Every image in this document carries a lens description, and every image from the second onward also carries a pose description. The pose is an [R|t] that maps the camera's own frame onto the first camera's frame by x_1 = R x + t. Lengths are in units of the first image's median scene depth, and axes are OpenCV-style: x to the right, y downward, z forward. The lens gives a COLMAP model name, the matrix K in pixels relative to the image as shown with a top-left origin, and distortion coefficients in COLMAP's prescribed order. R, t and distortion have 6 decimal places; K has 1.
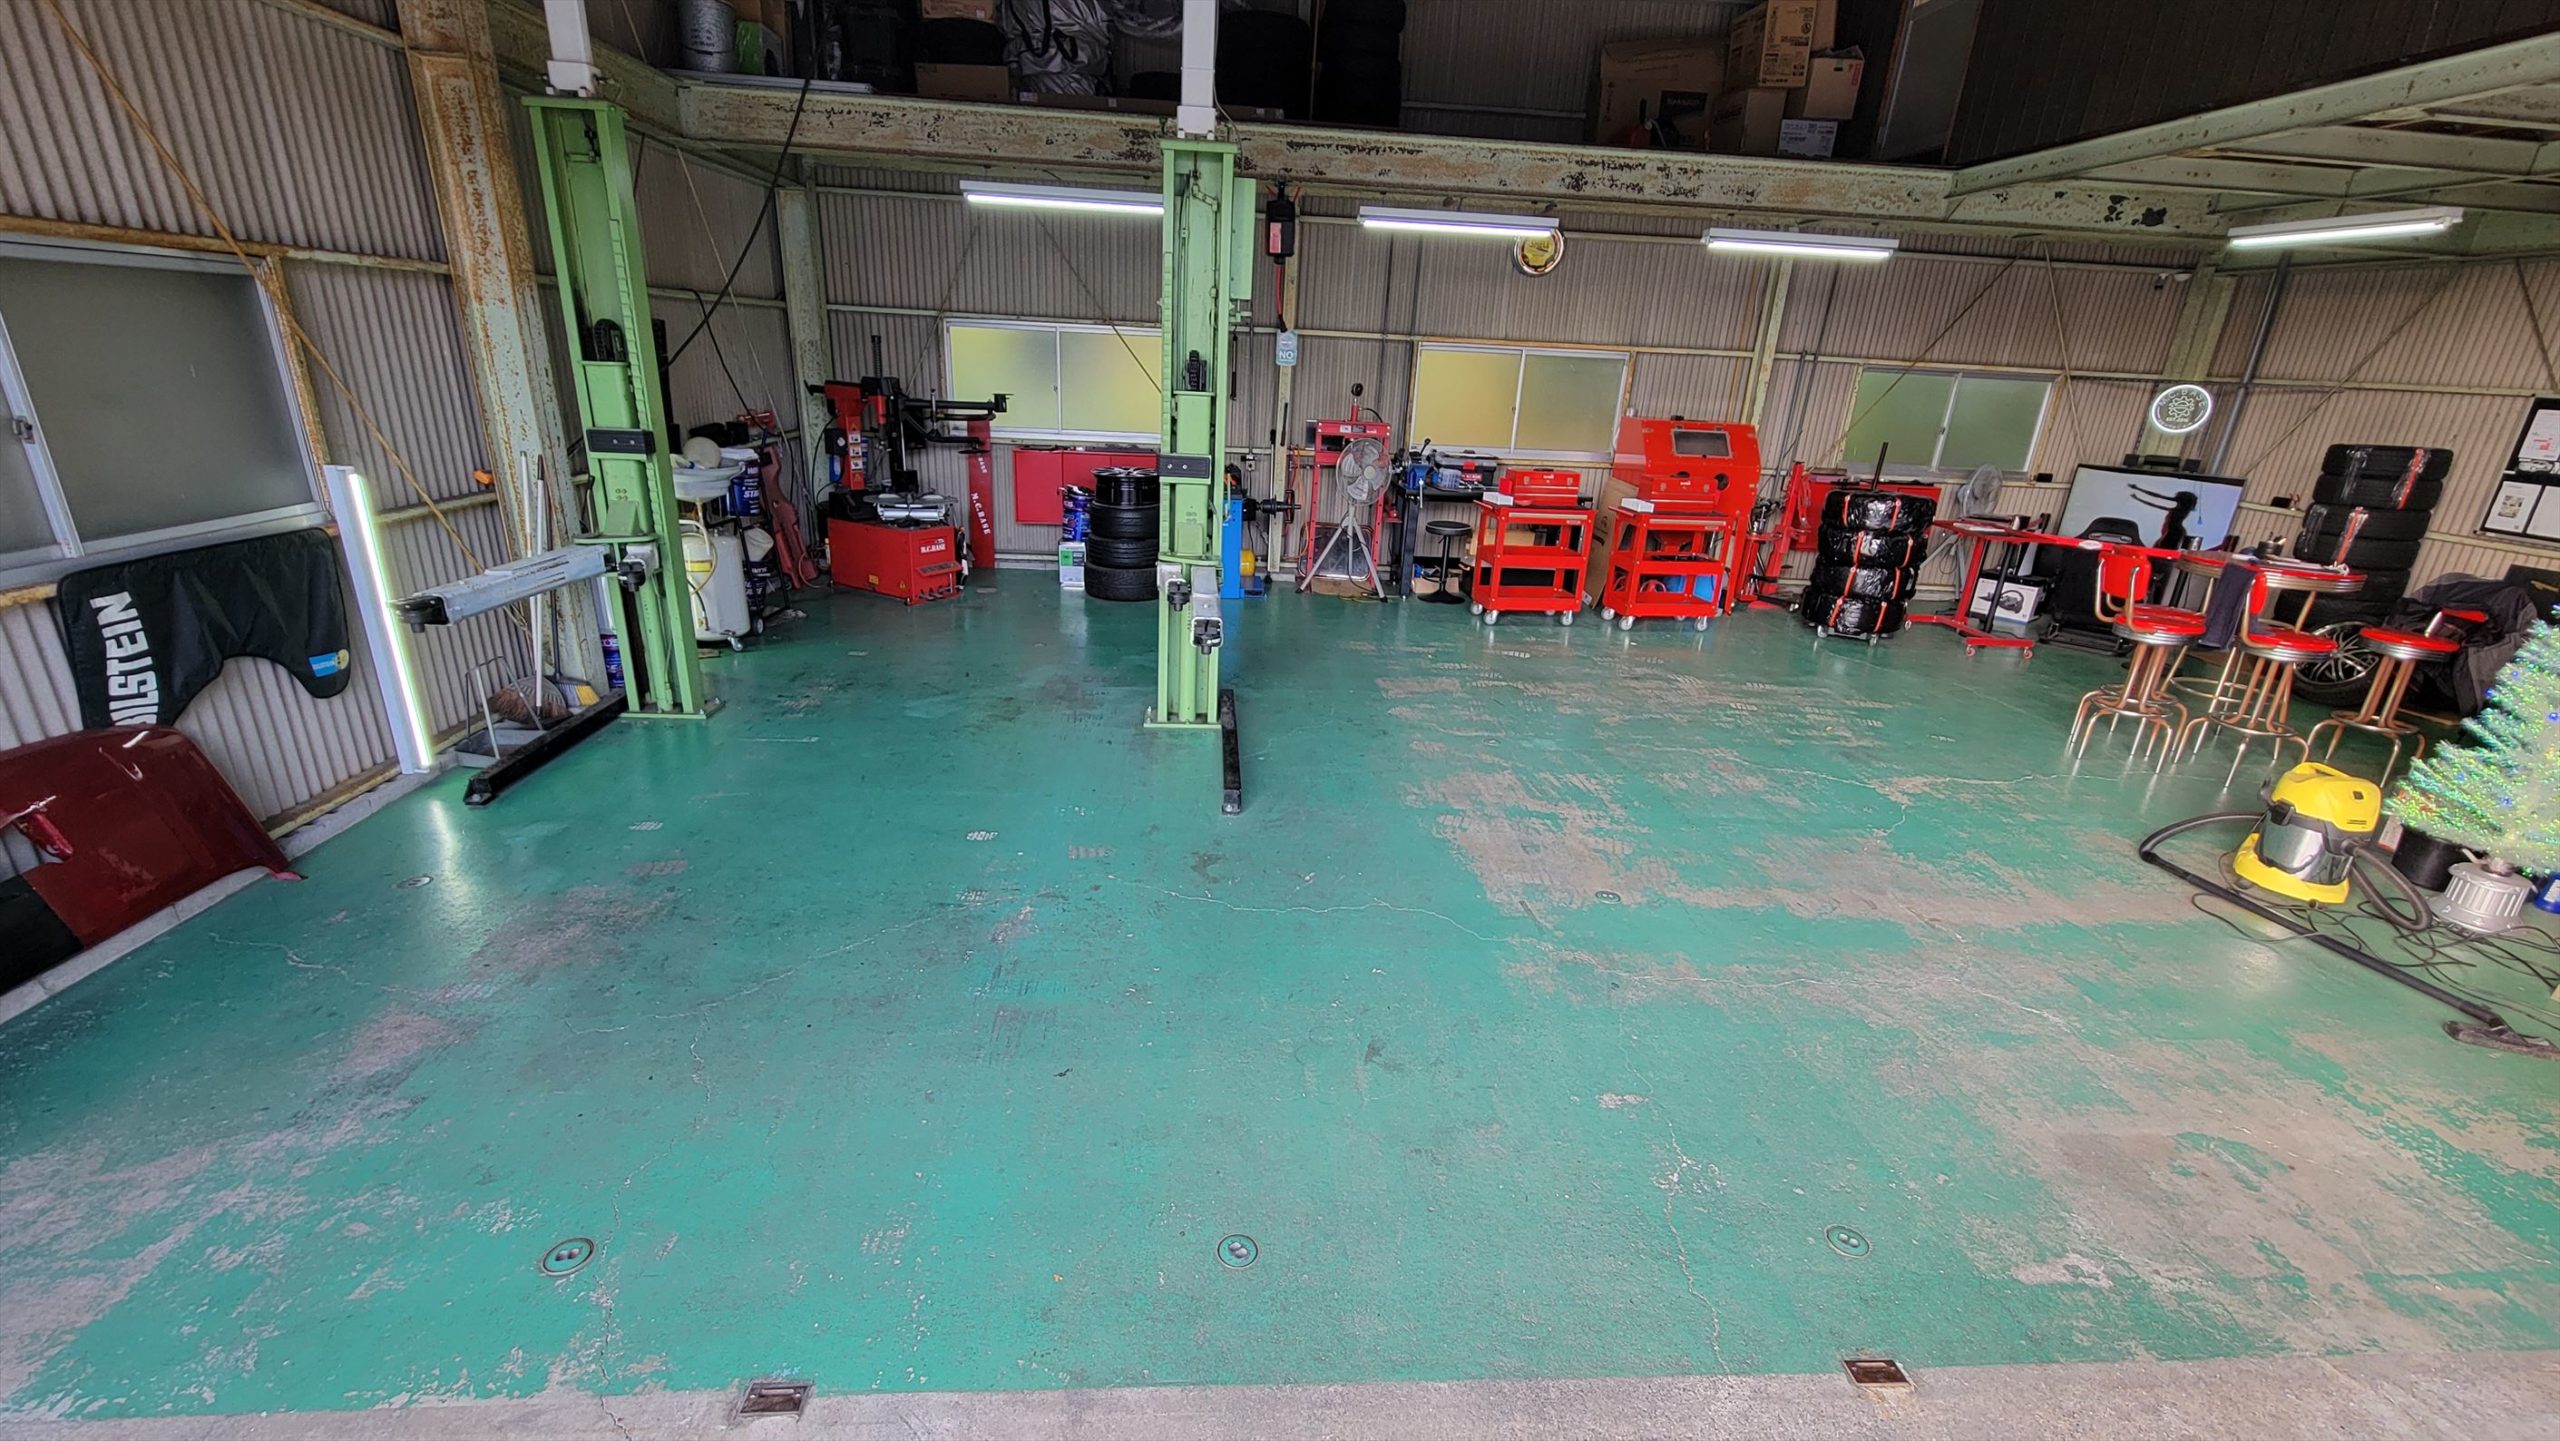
lens RADIAL K [[1052.2, 0, 1274.6], [0, 1052.2, 731.7], [0, 0, 1]] dist [-0.003286, -0.001076]
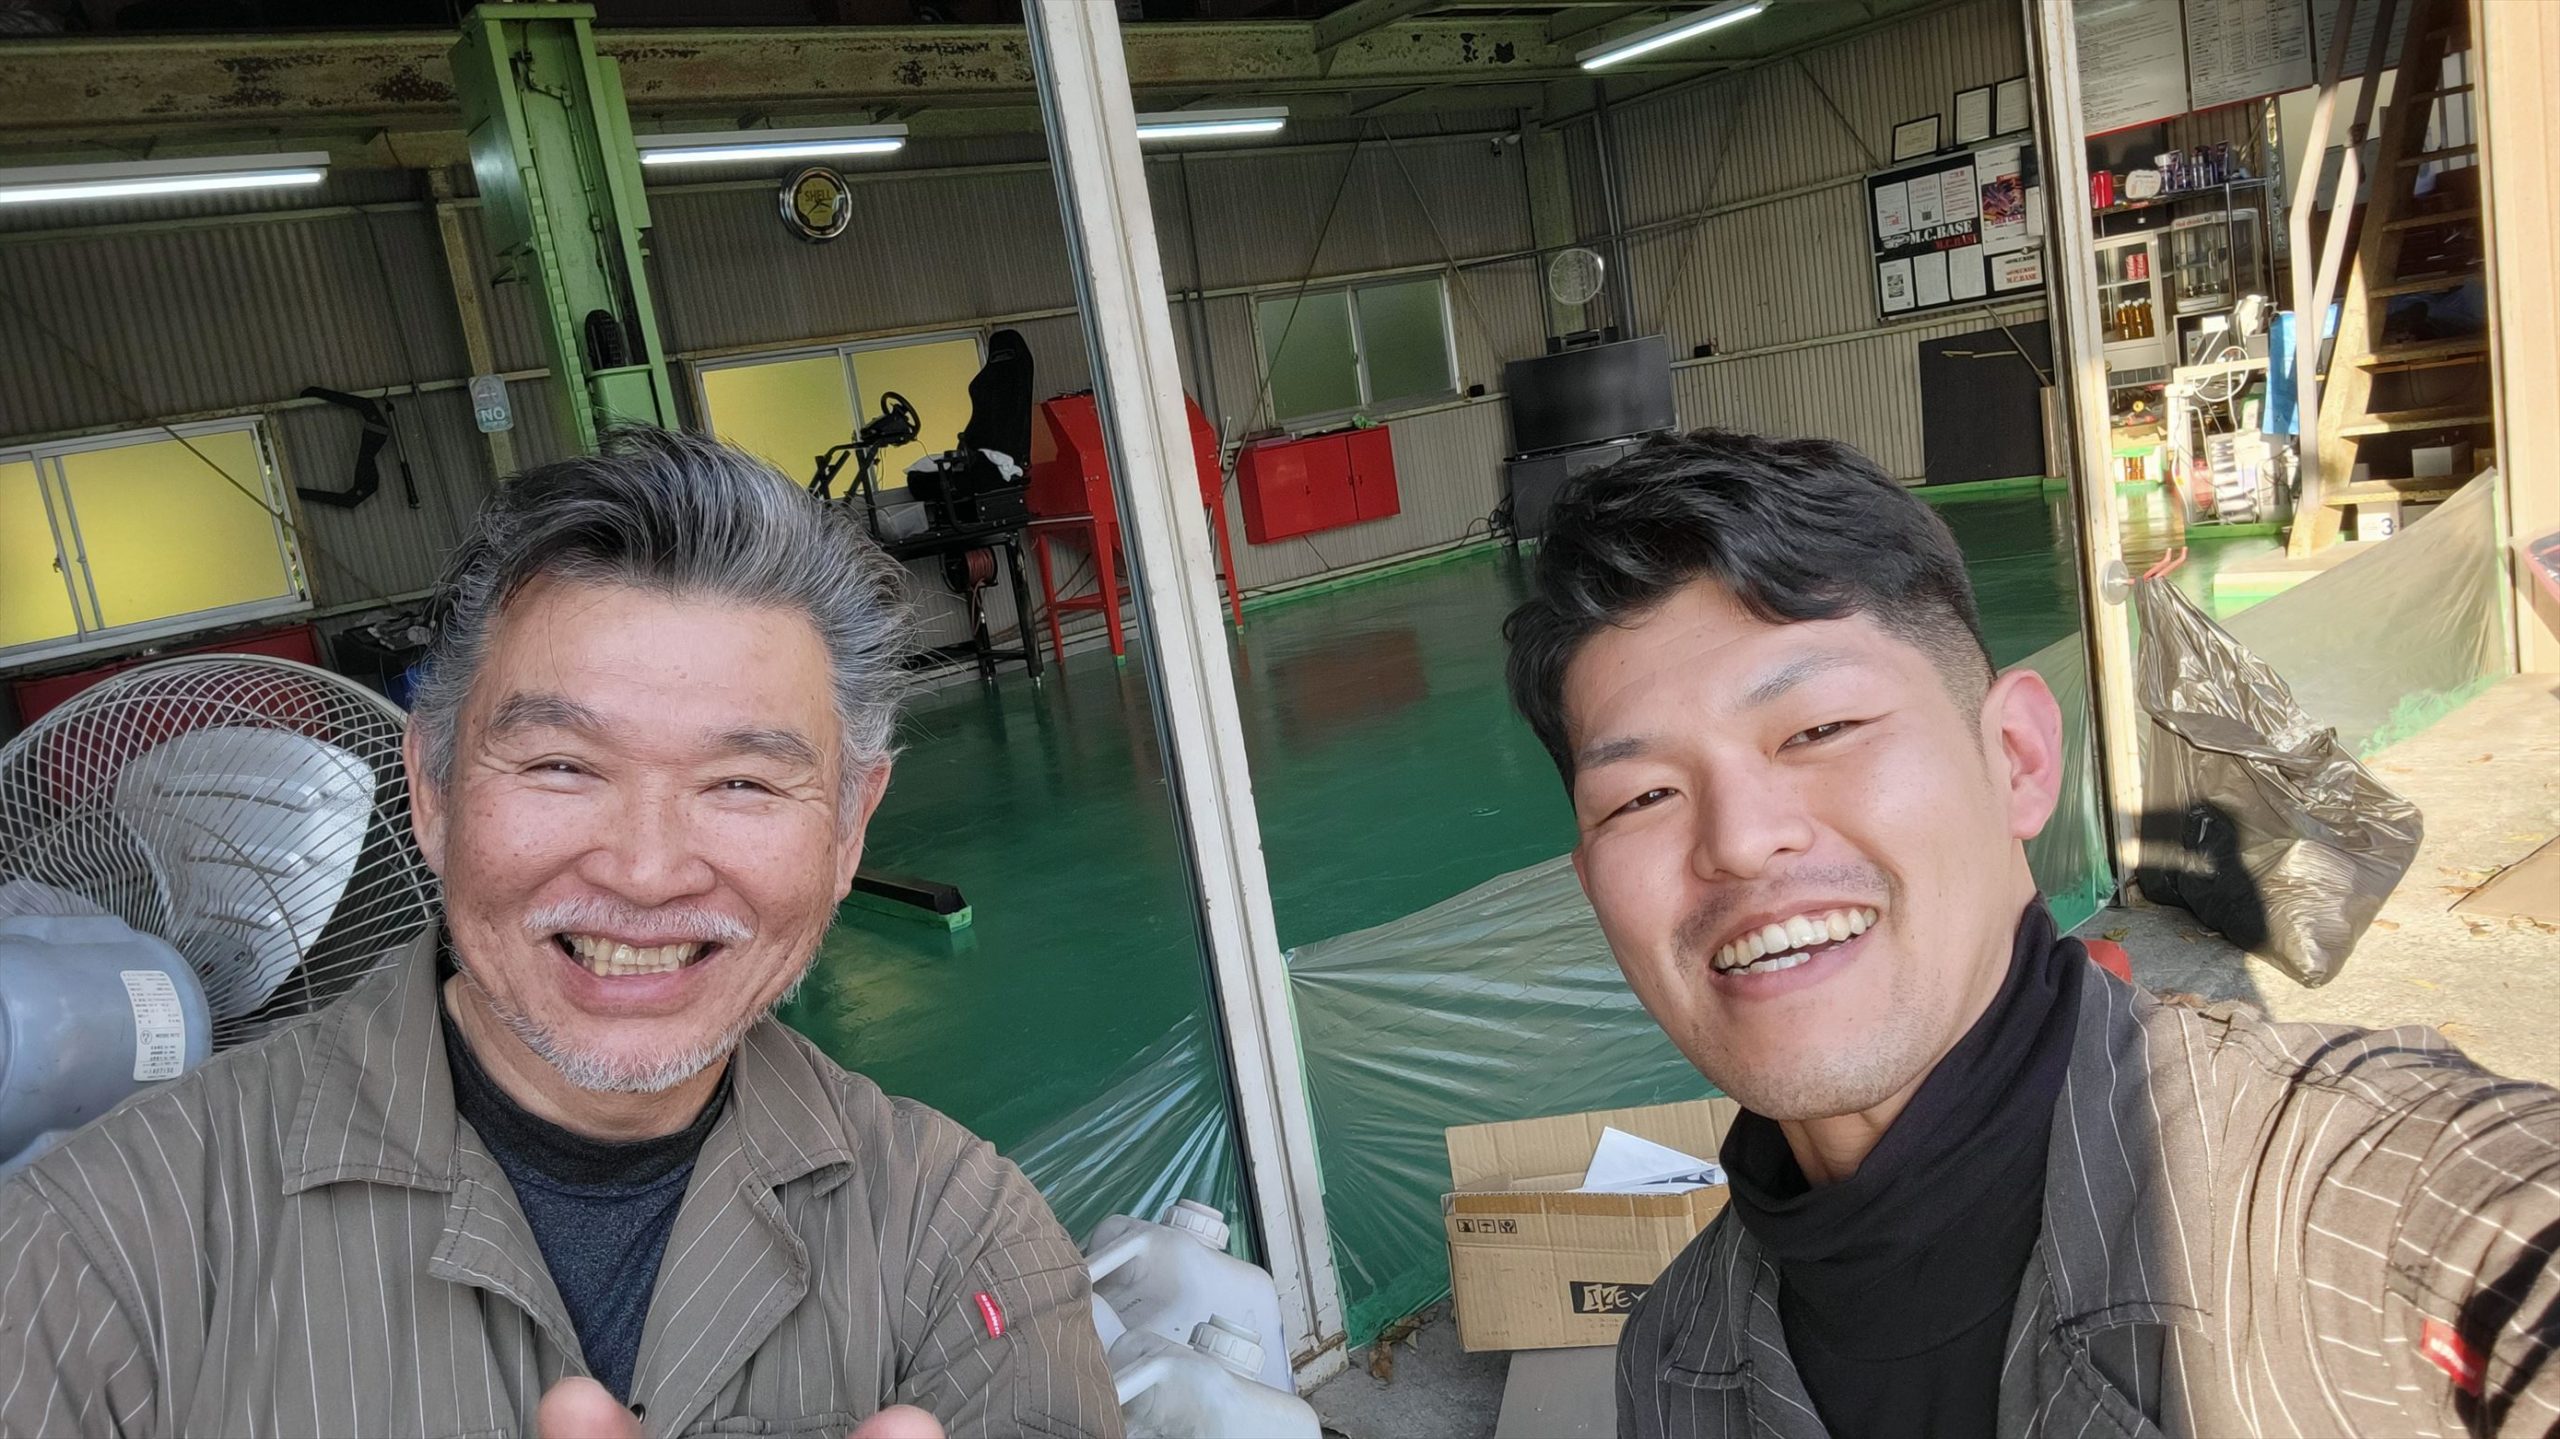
lens RADIAL K [[1850.9, 0, 1279.9], [0, 1850.9, 732.0], [0, 0, 1]] dist [0.008862, -0.029874]
pose [[0.793488, -0.285553, 0.537435, -0.340838], [0.396584, 0.912457, -0.100718, 0.121698], [-0.461626, 0.293056, 0.837269, -0.048125]]
